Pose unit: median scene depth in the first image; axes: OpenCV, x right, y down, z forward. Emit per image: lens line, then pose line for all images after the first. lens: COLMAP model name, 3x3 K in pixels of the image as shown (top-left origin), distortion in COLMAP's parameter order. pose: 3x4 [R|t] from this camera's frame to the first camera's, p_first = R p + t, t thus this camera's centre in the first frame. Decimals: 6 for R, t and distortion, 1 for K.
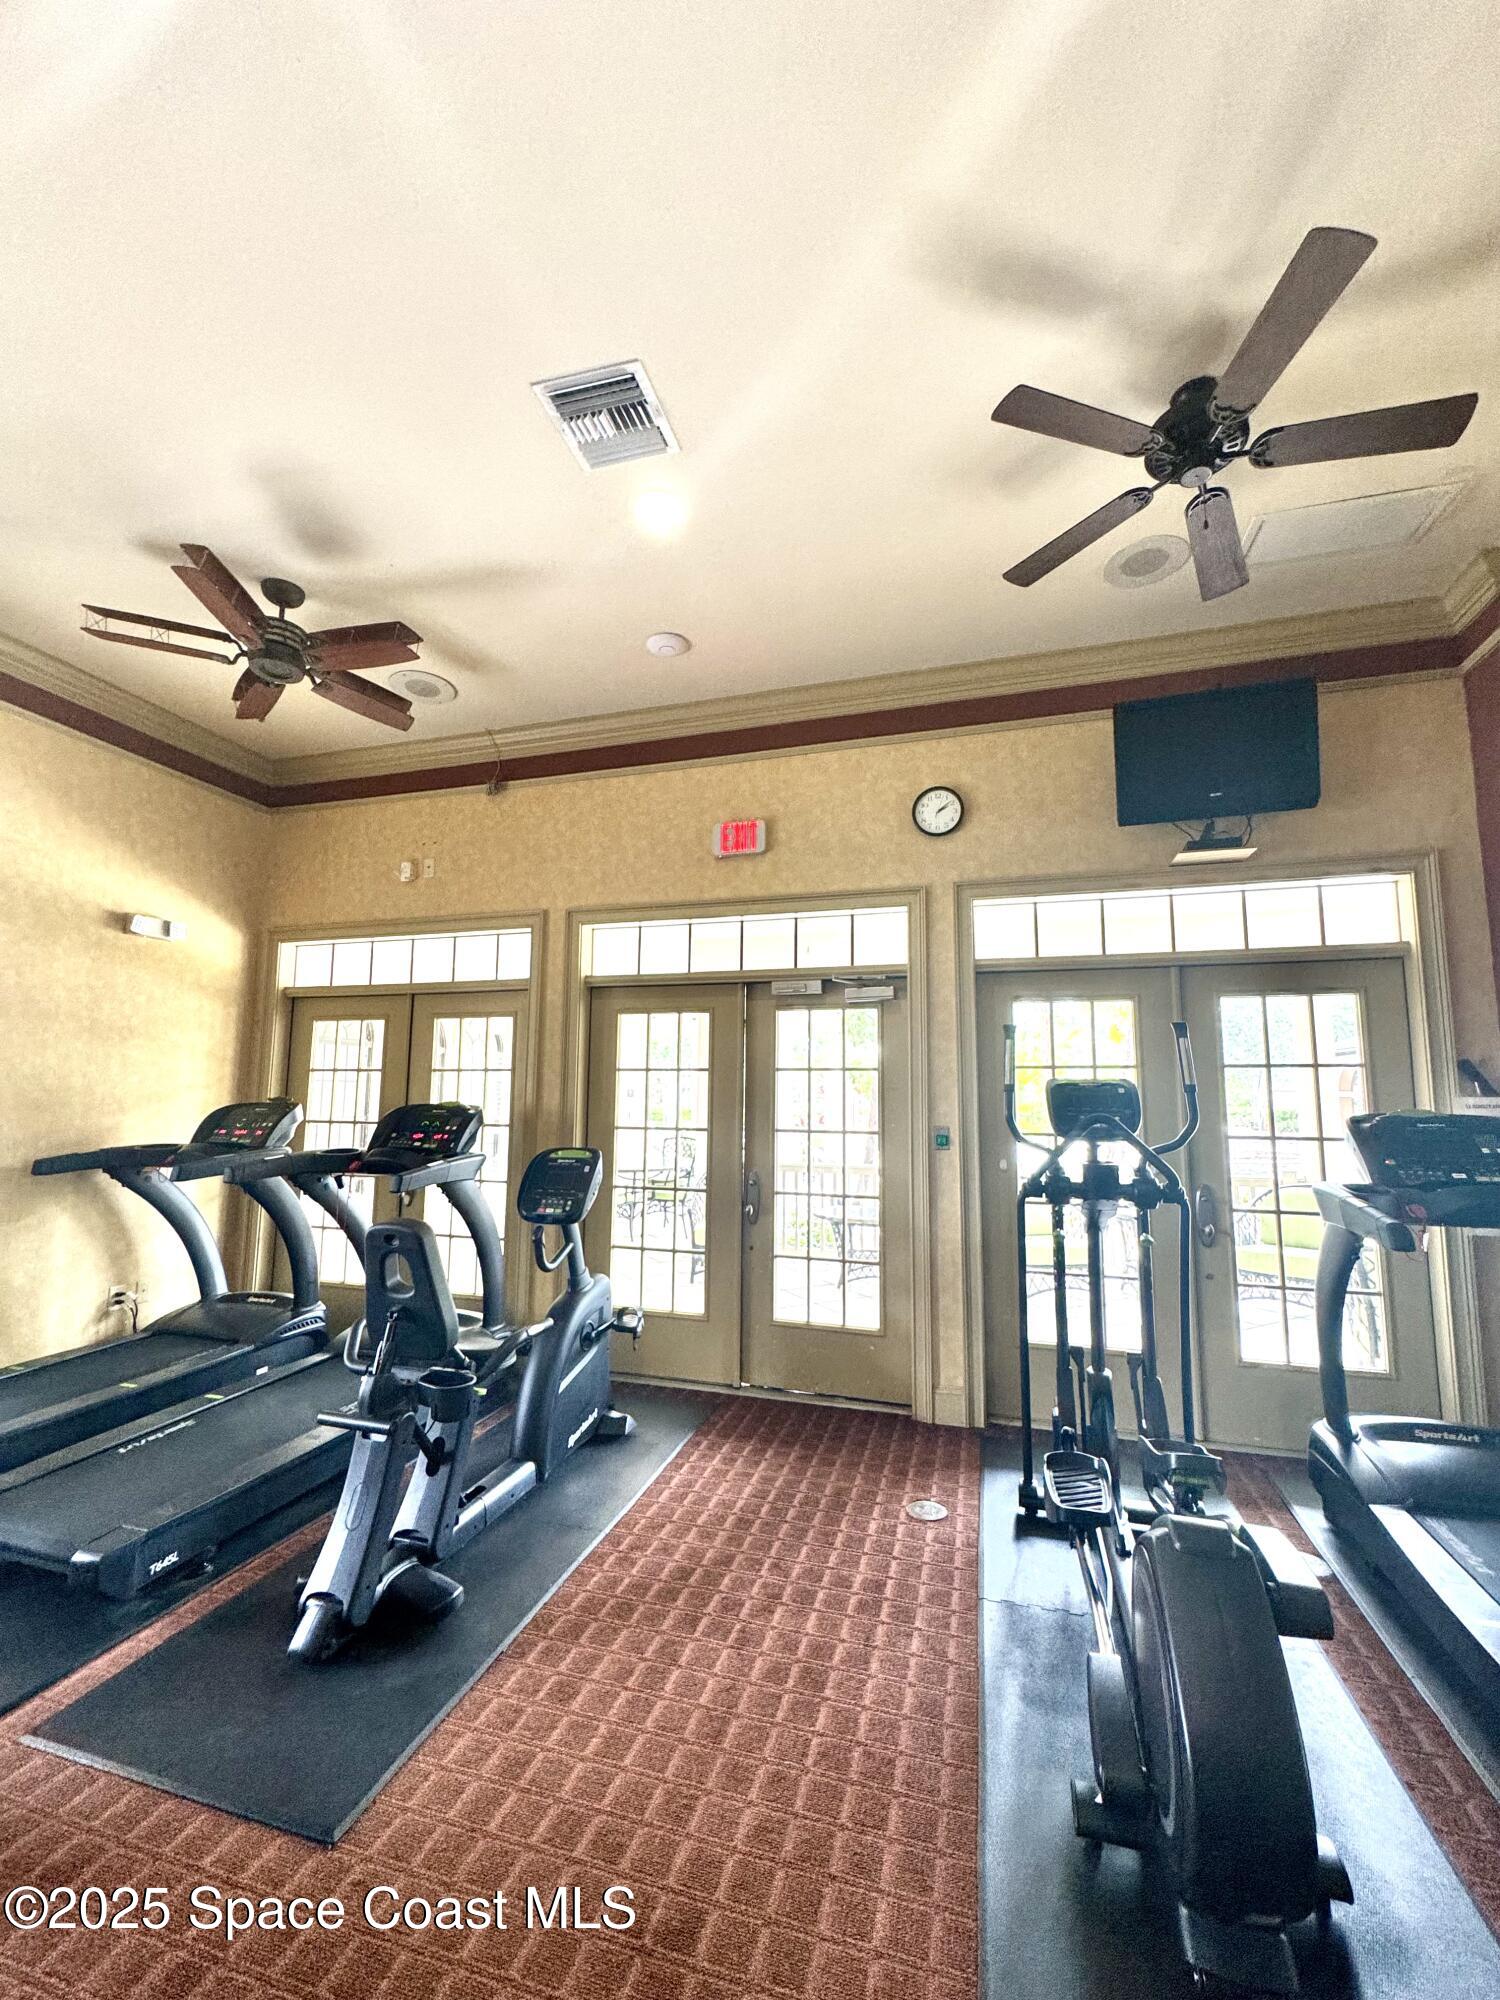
lens RADIAL K [[808.3, 0, 751.3], [0, 808.3, 1000.7], [0, 0, 1]] dist [-0.003733, 0.000423]
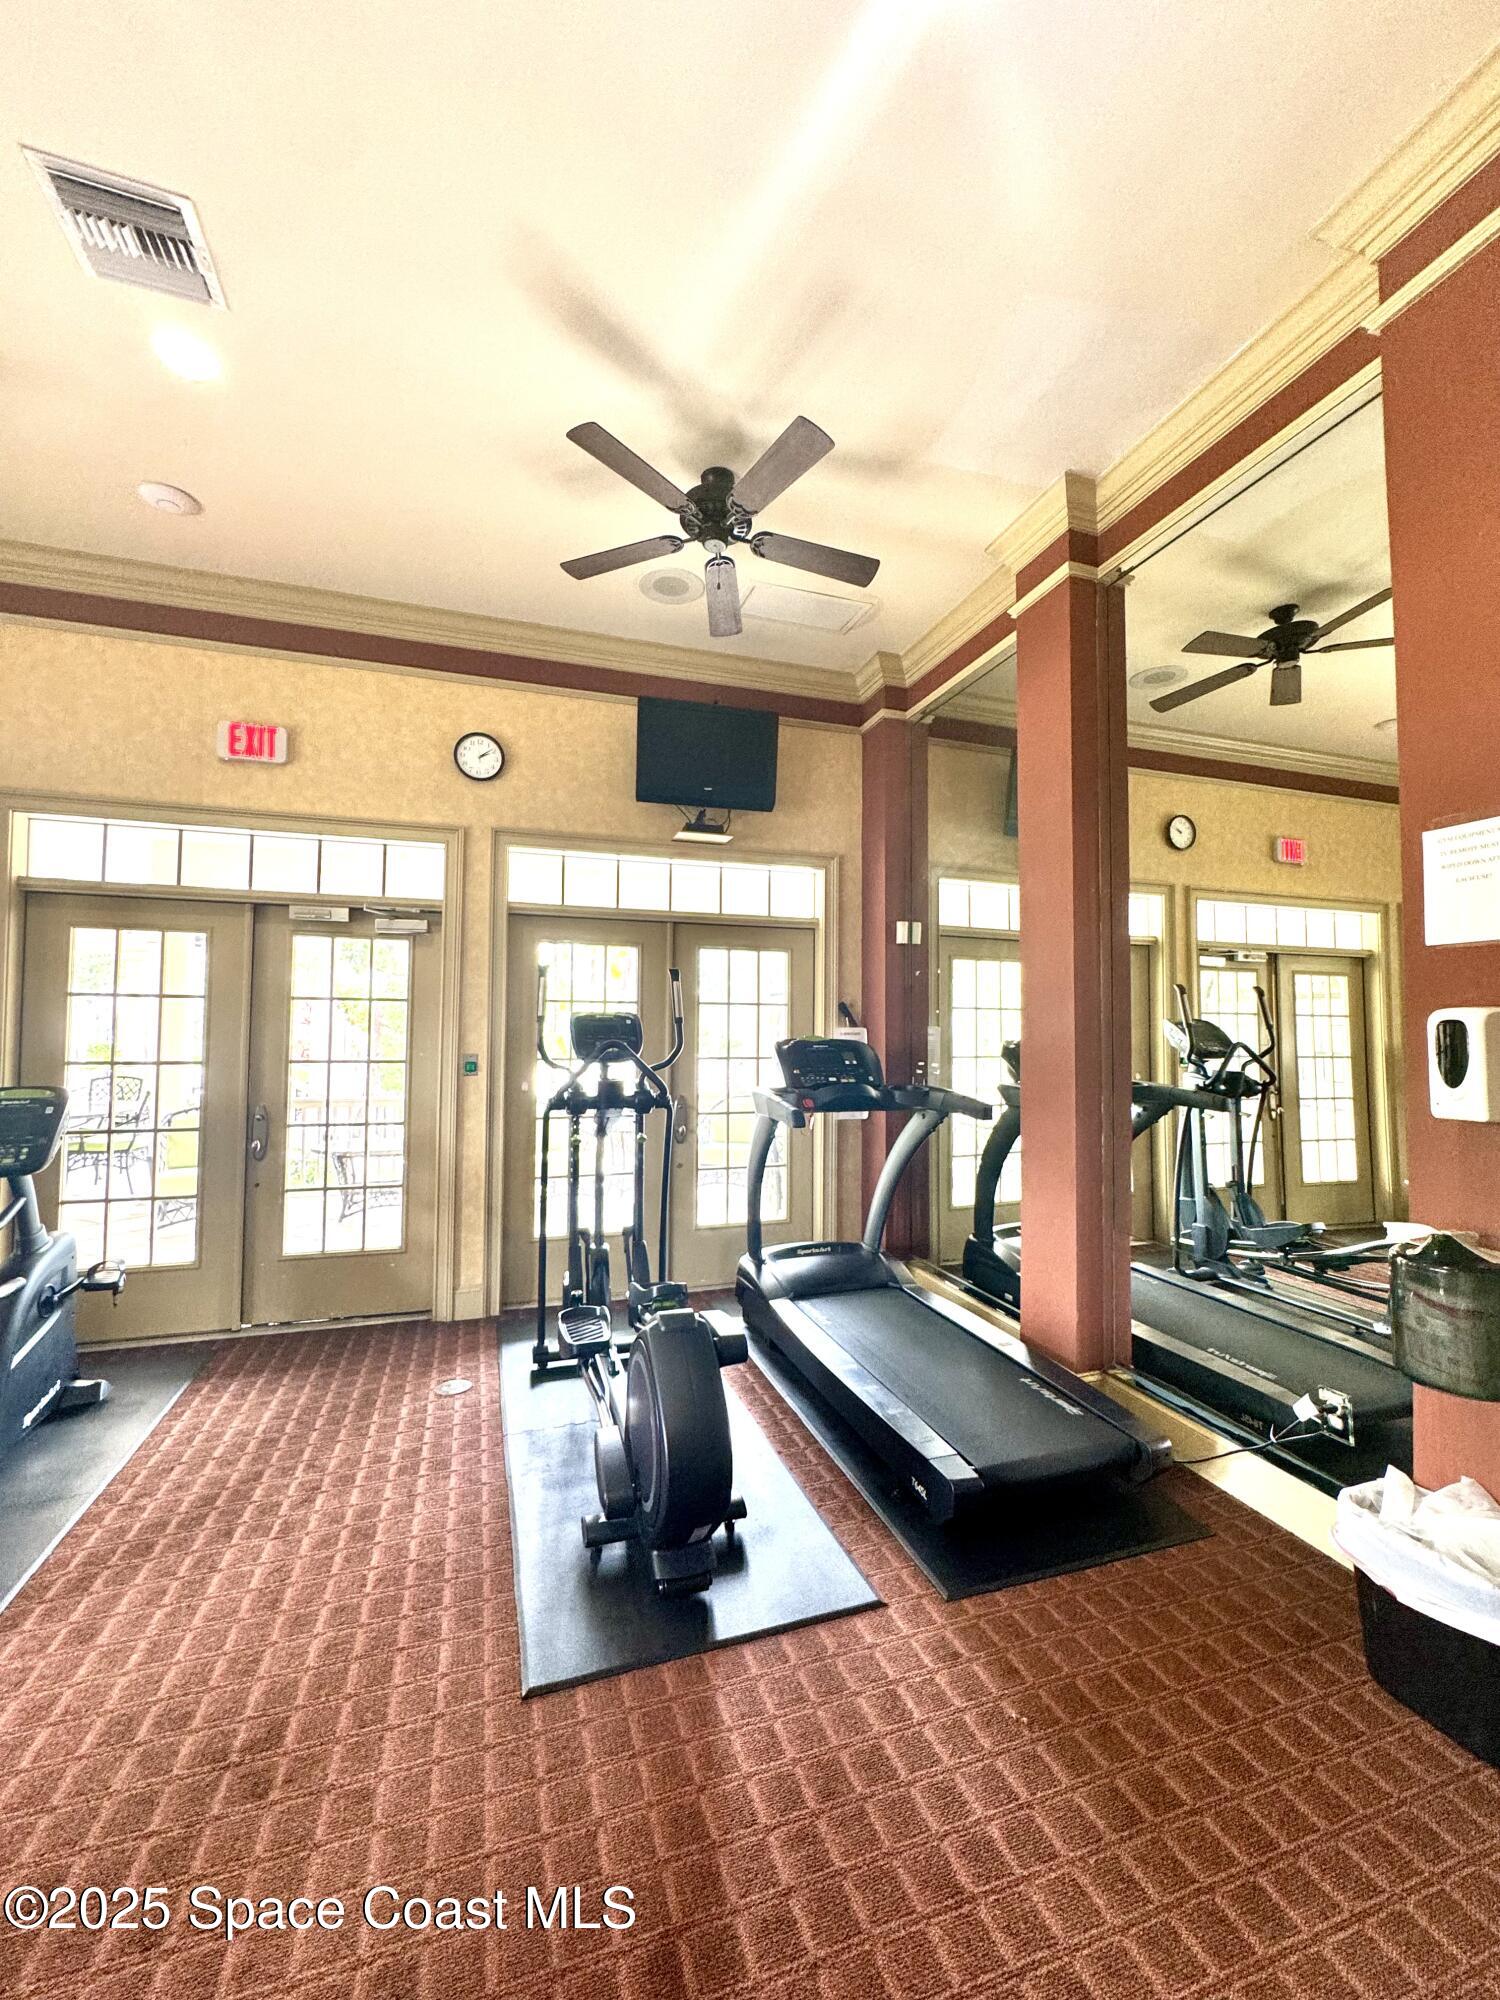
lens RADIAL K [[808.3, 0, 751.3], [0, 808.3, 1000.7], [0, 0, 1]] dist [-0.003733, 0.000423]
pose [[0.823072, 0.019728, 0.567595, -0.085105], [-0.067157, 0.995766, 0.062776, -0.010387], [-0.563953, -0.089787, 0.820911, -0.112385]]
